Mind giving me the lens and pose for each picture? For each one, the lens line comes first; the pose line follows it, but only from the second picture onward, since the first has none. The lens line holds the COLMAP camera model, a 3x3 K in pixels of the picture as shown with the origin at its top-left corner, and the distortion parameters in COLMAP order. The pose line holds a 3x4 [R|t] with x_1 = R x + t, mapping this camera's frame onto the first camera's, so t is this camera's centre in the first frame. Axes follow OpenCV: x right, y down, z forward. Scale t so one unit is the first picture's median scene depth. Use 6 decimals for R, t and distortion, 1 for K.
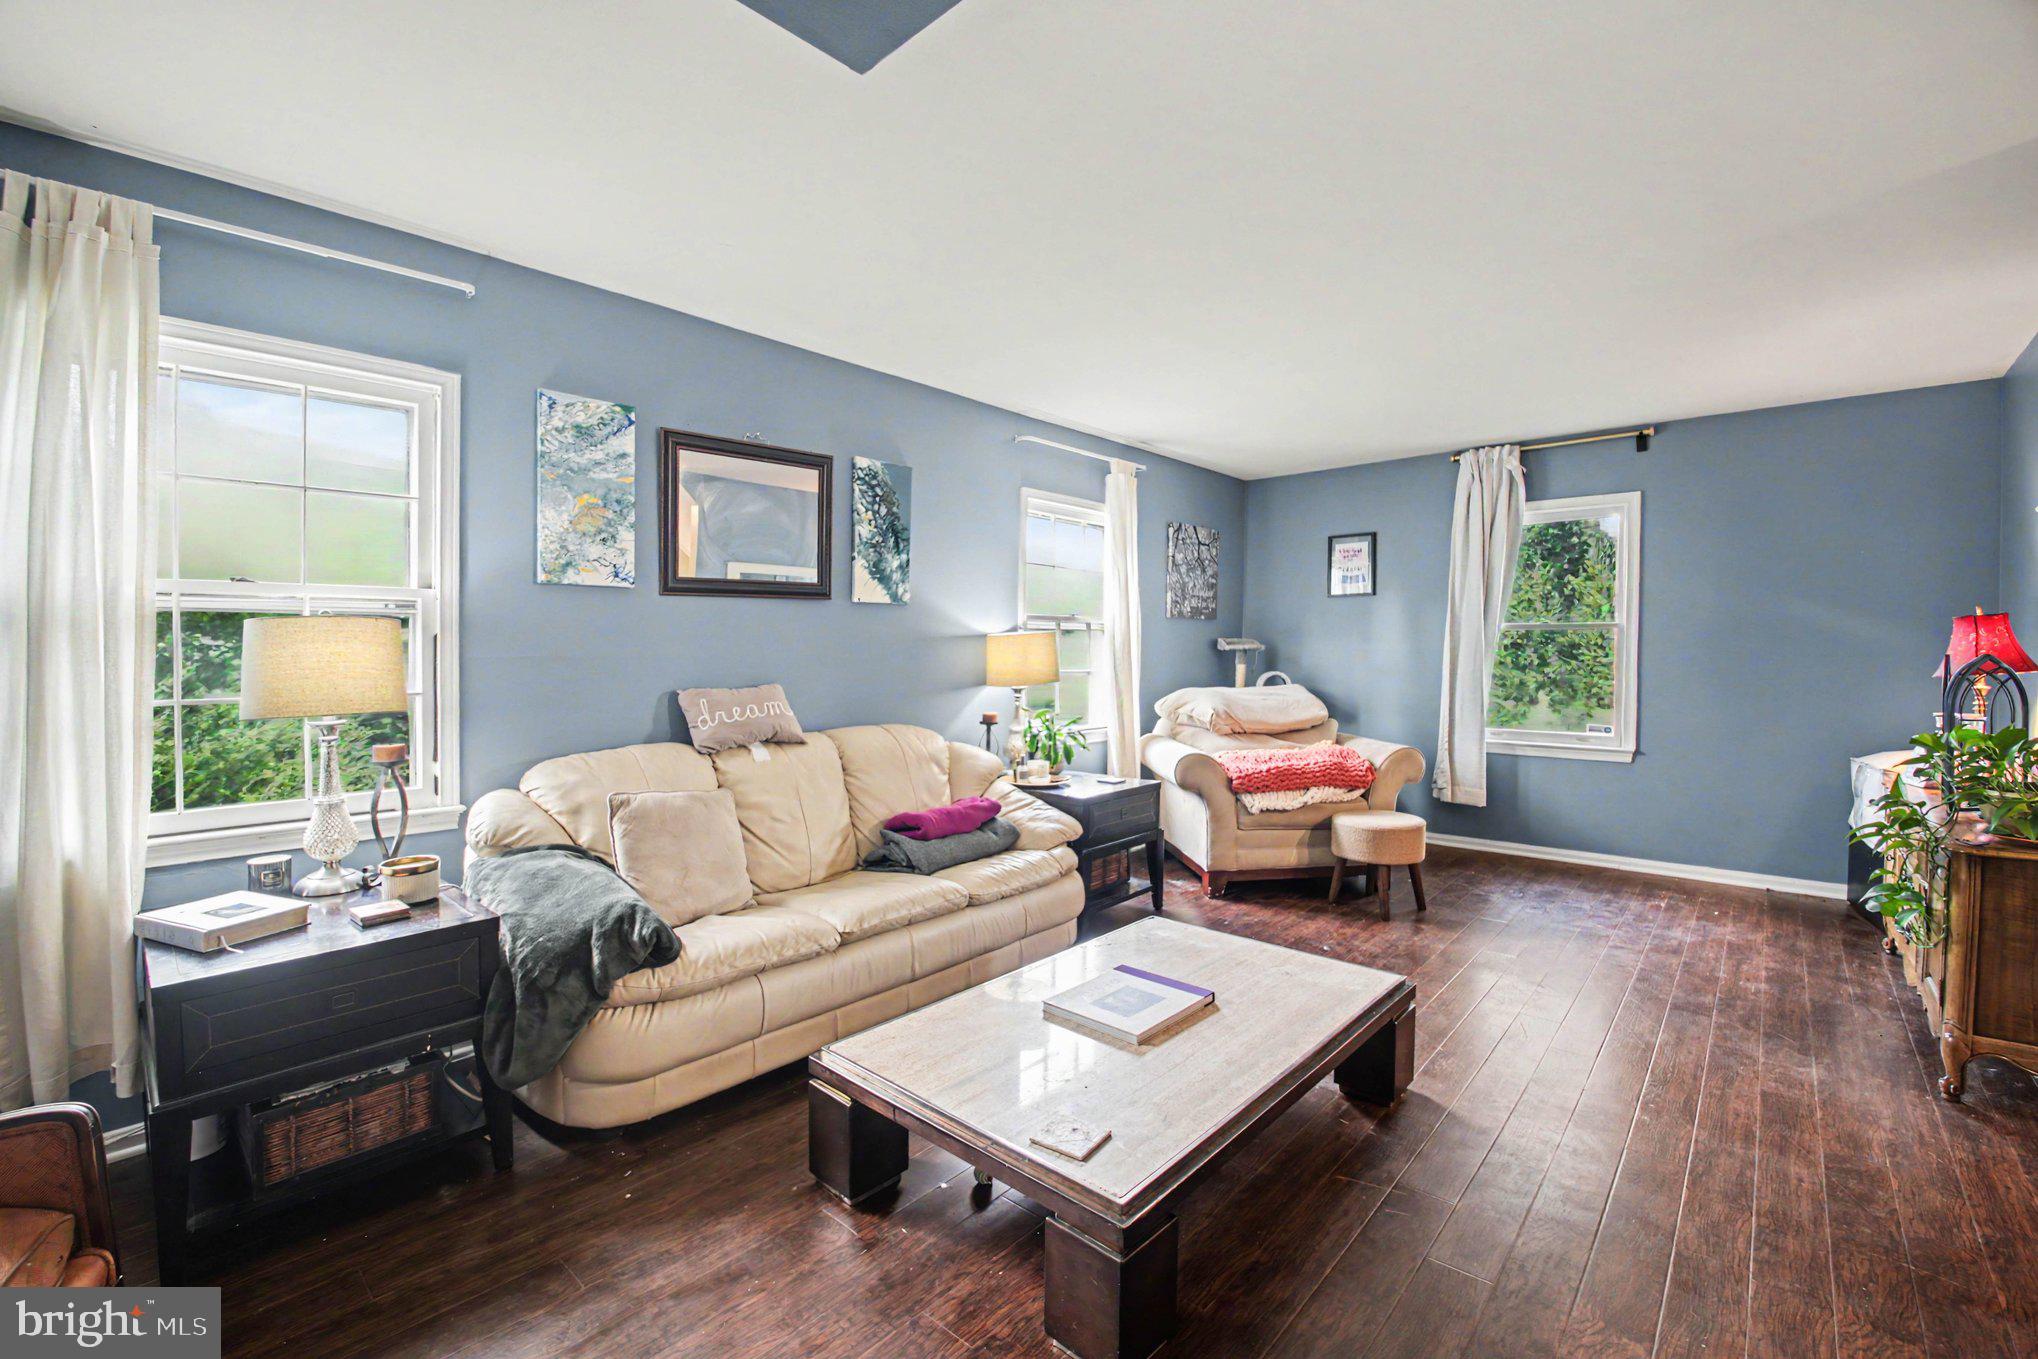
lens RADIAL K [[876.6, 0, 1025.9], [0, 876.6, 664.8], [0, 0, 1]] dist [-0.000919, -0.000211]
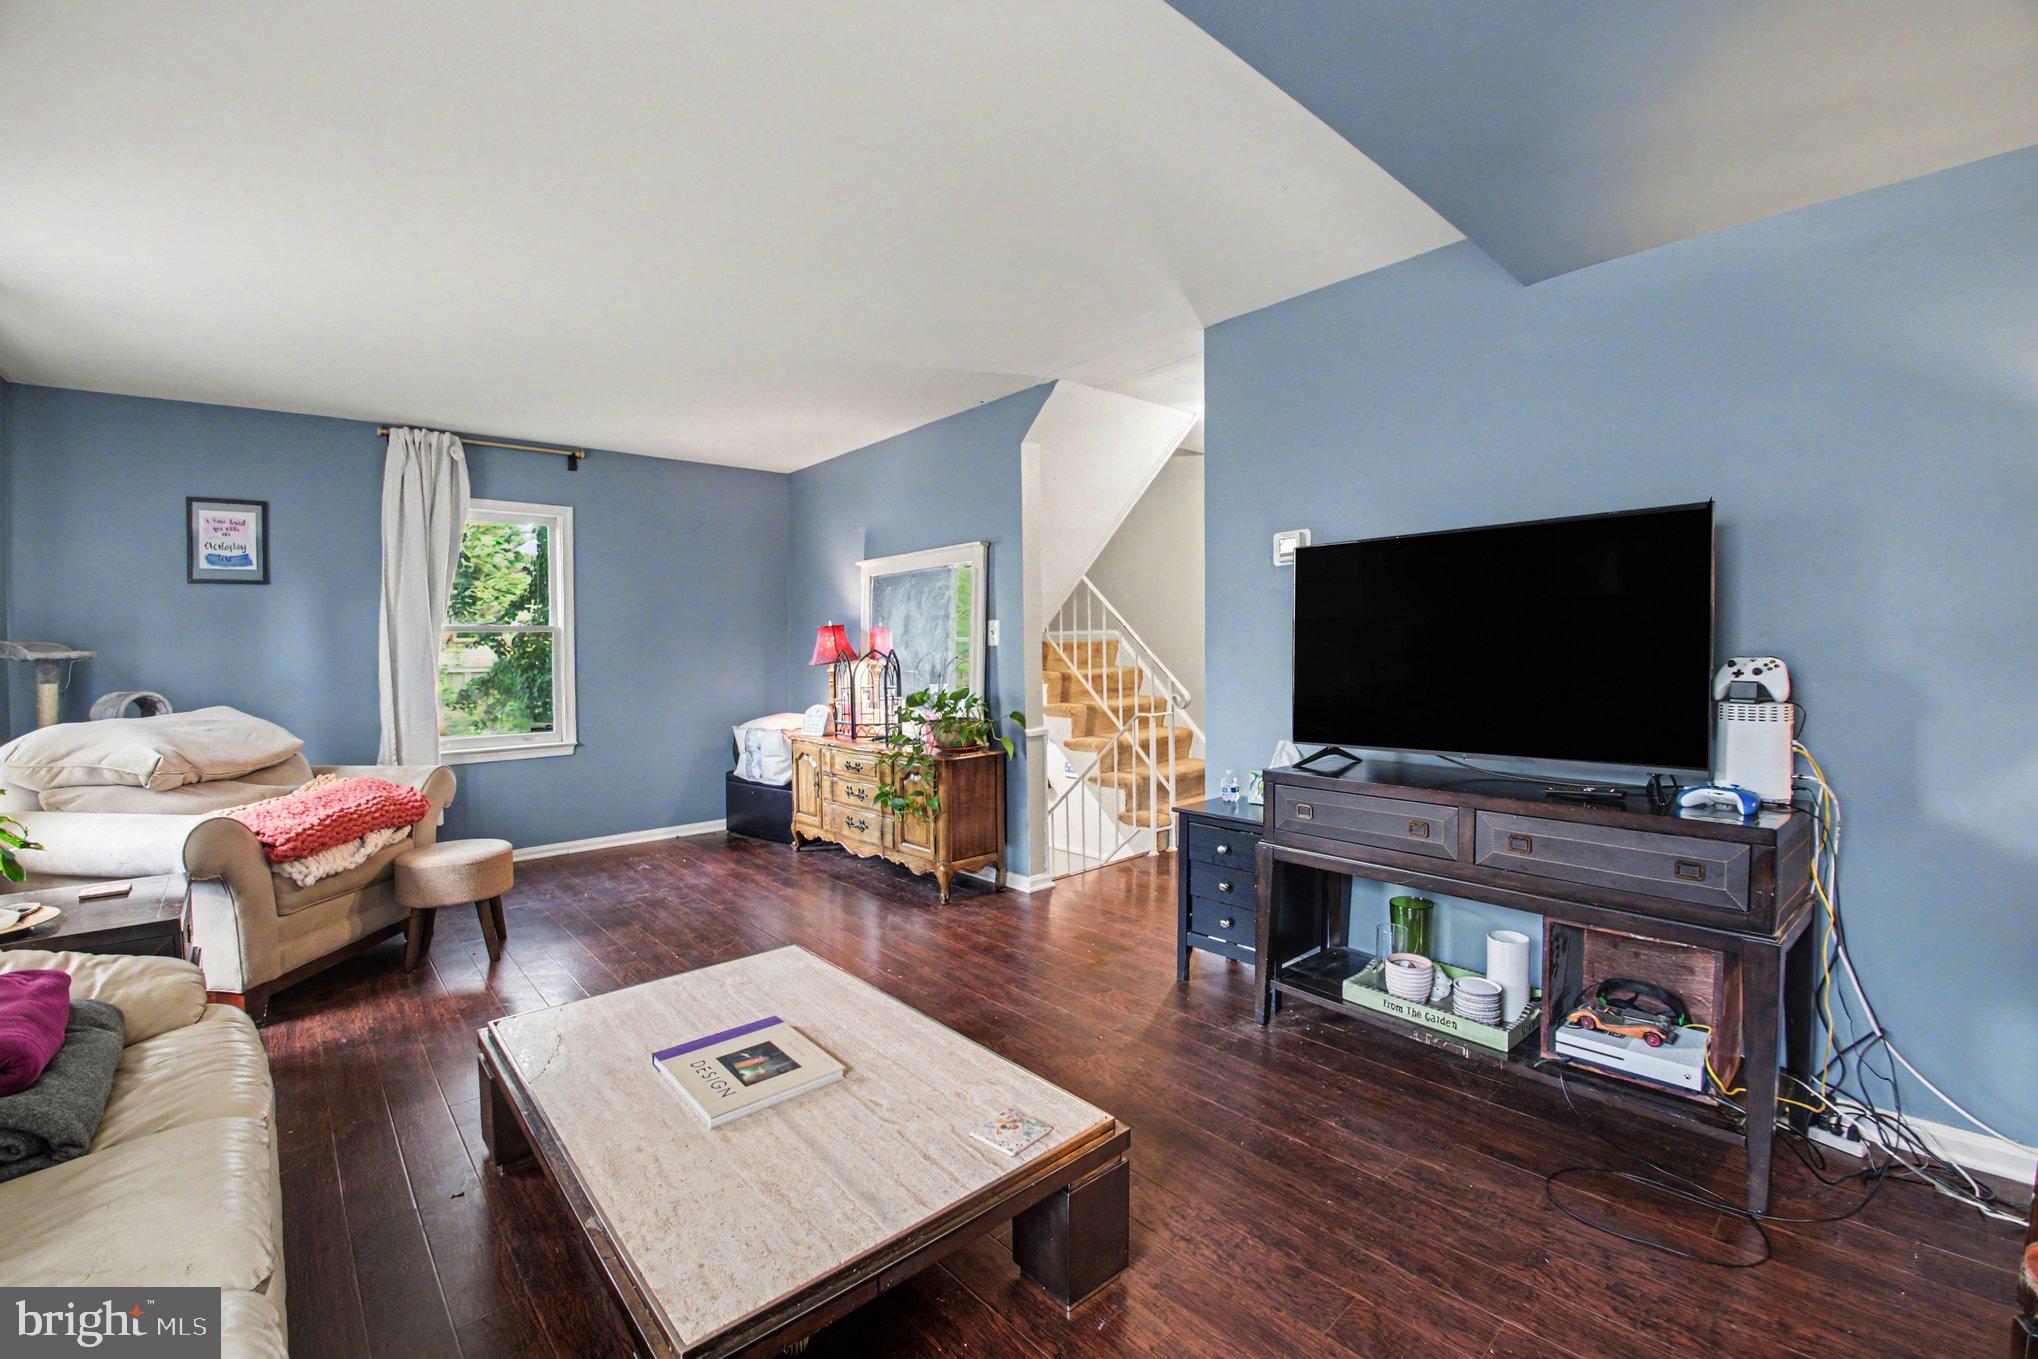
lens RADIAL K [[876.6, 0, 1024.7], [0, 876.6, 677.2], [0, 0, 1]] dist [-0.000919, -0.000211]
pose [[0.143205, -0.038396, 0.988948, -0.316594], [0.035366, 0.998808, 0.033657, -0.001687], [-0.989061, 0.030155, 0.144392, 0.292354]]
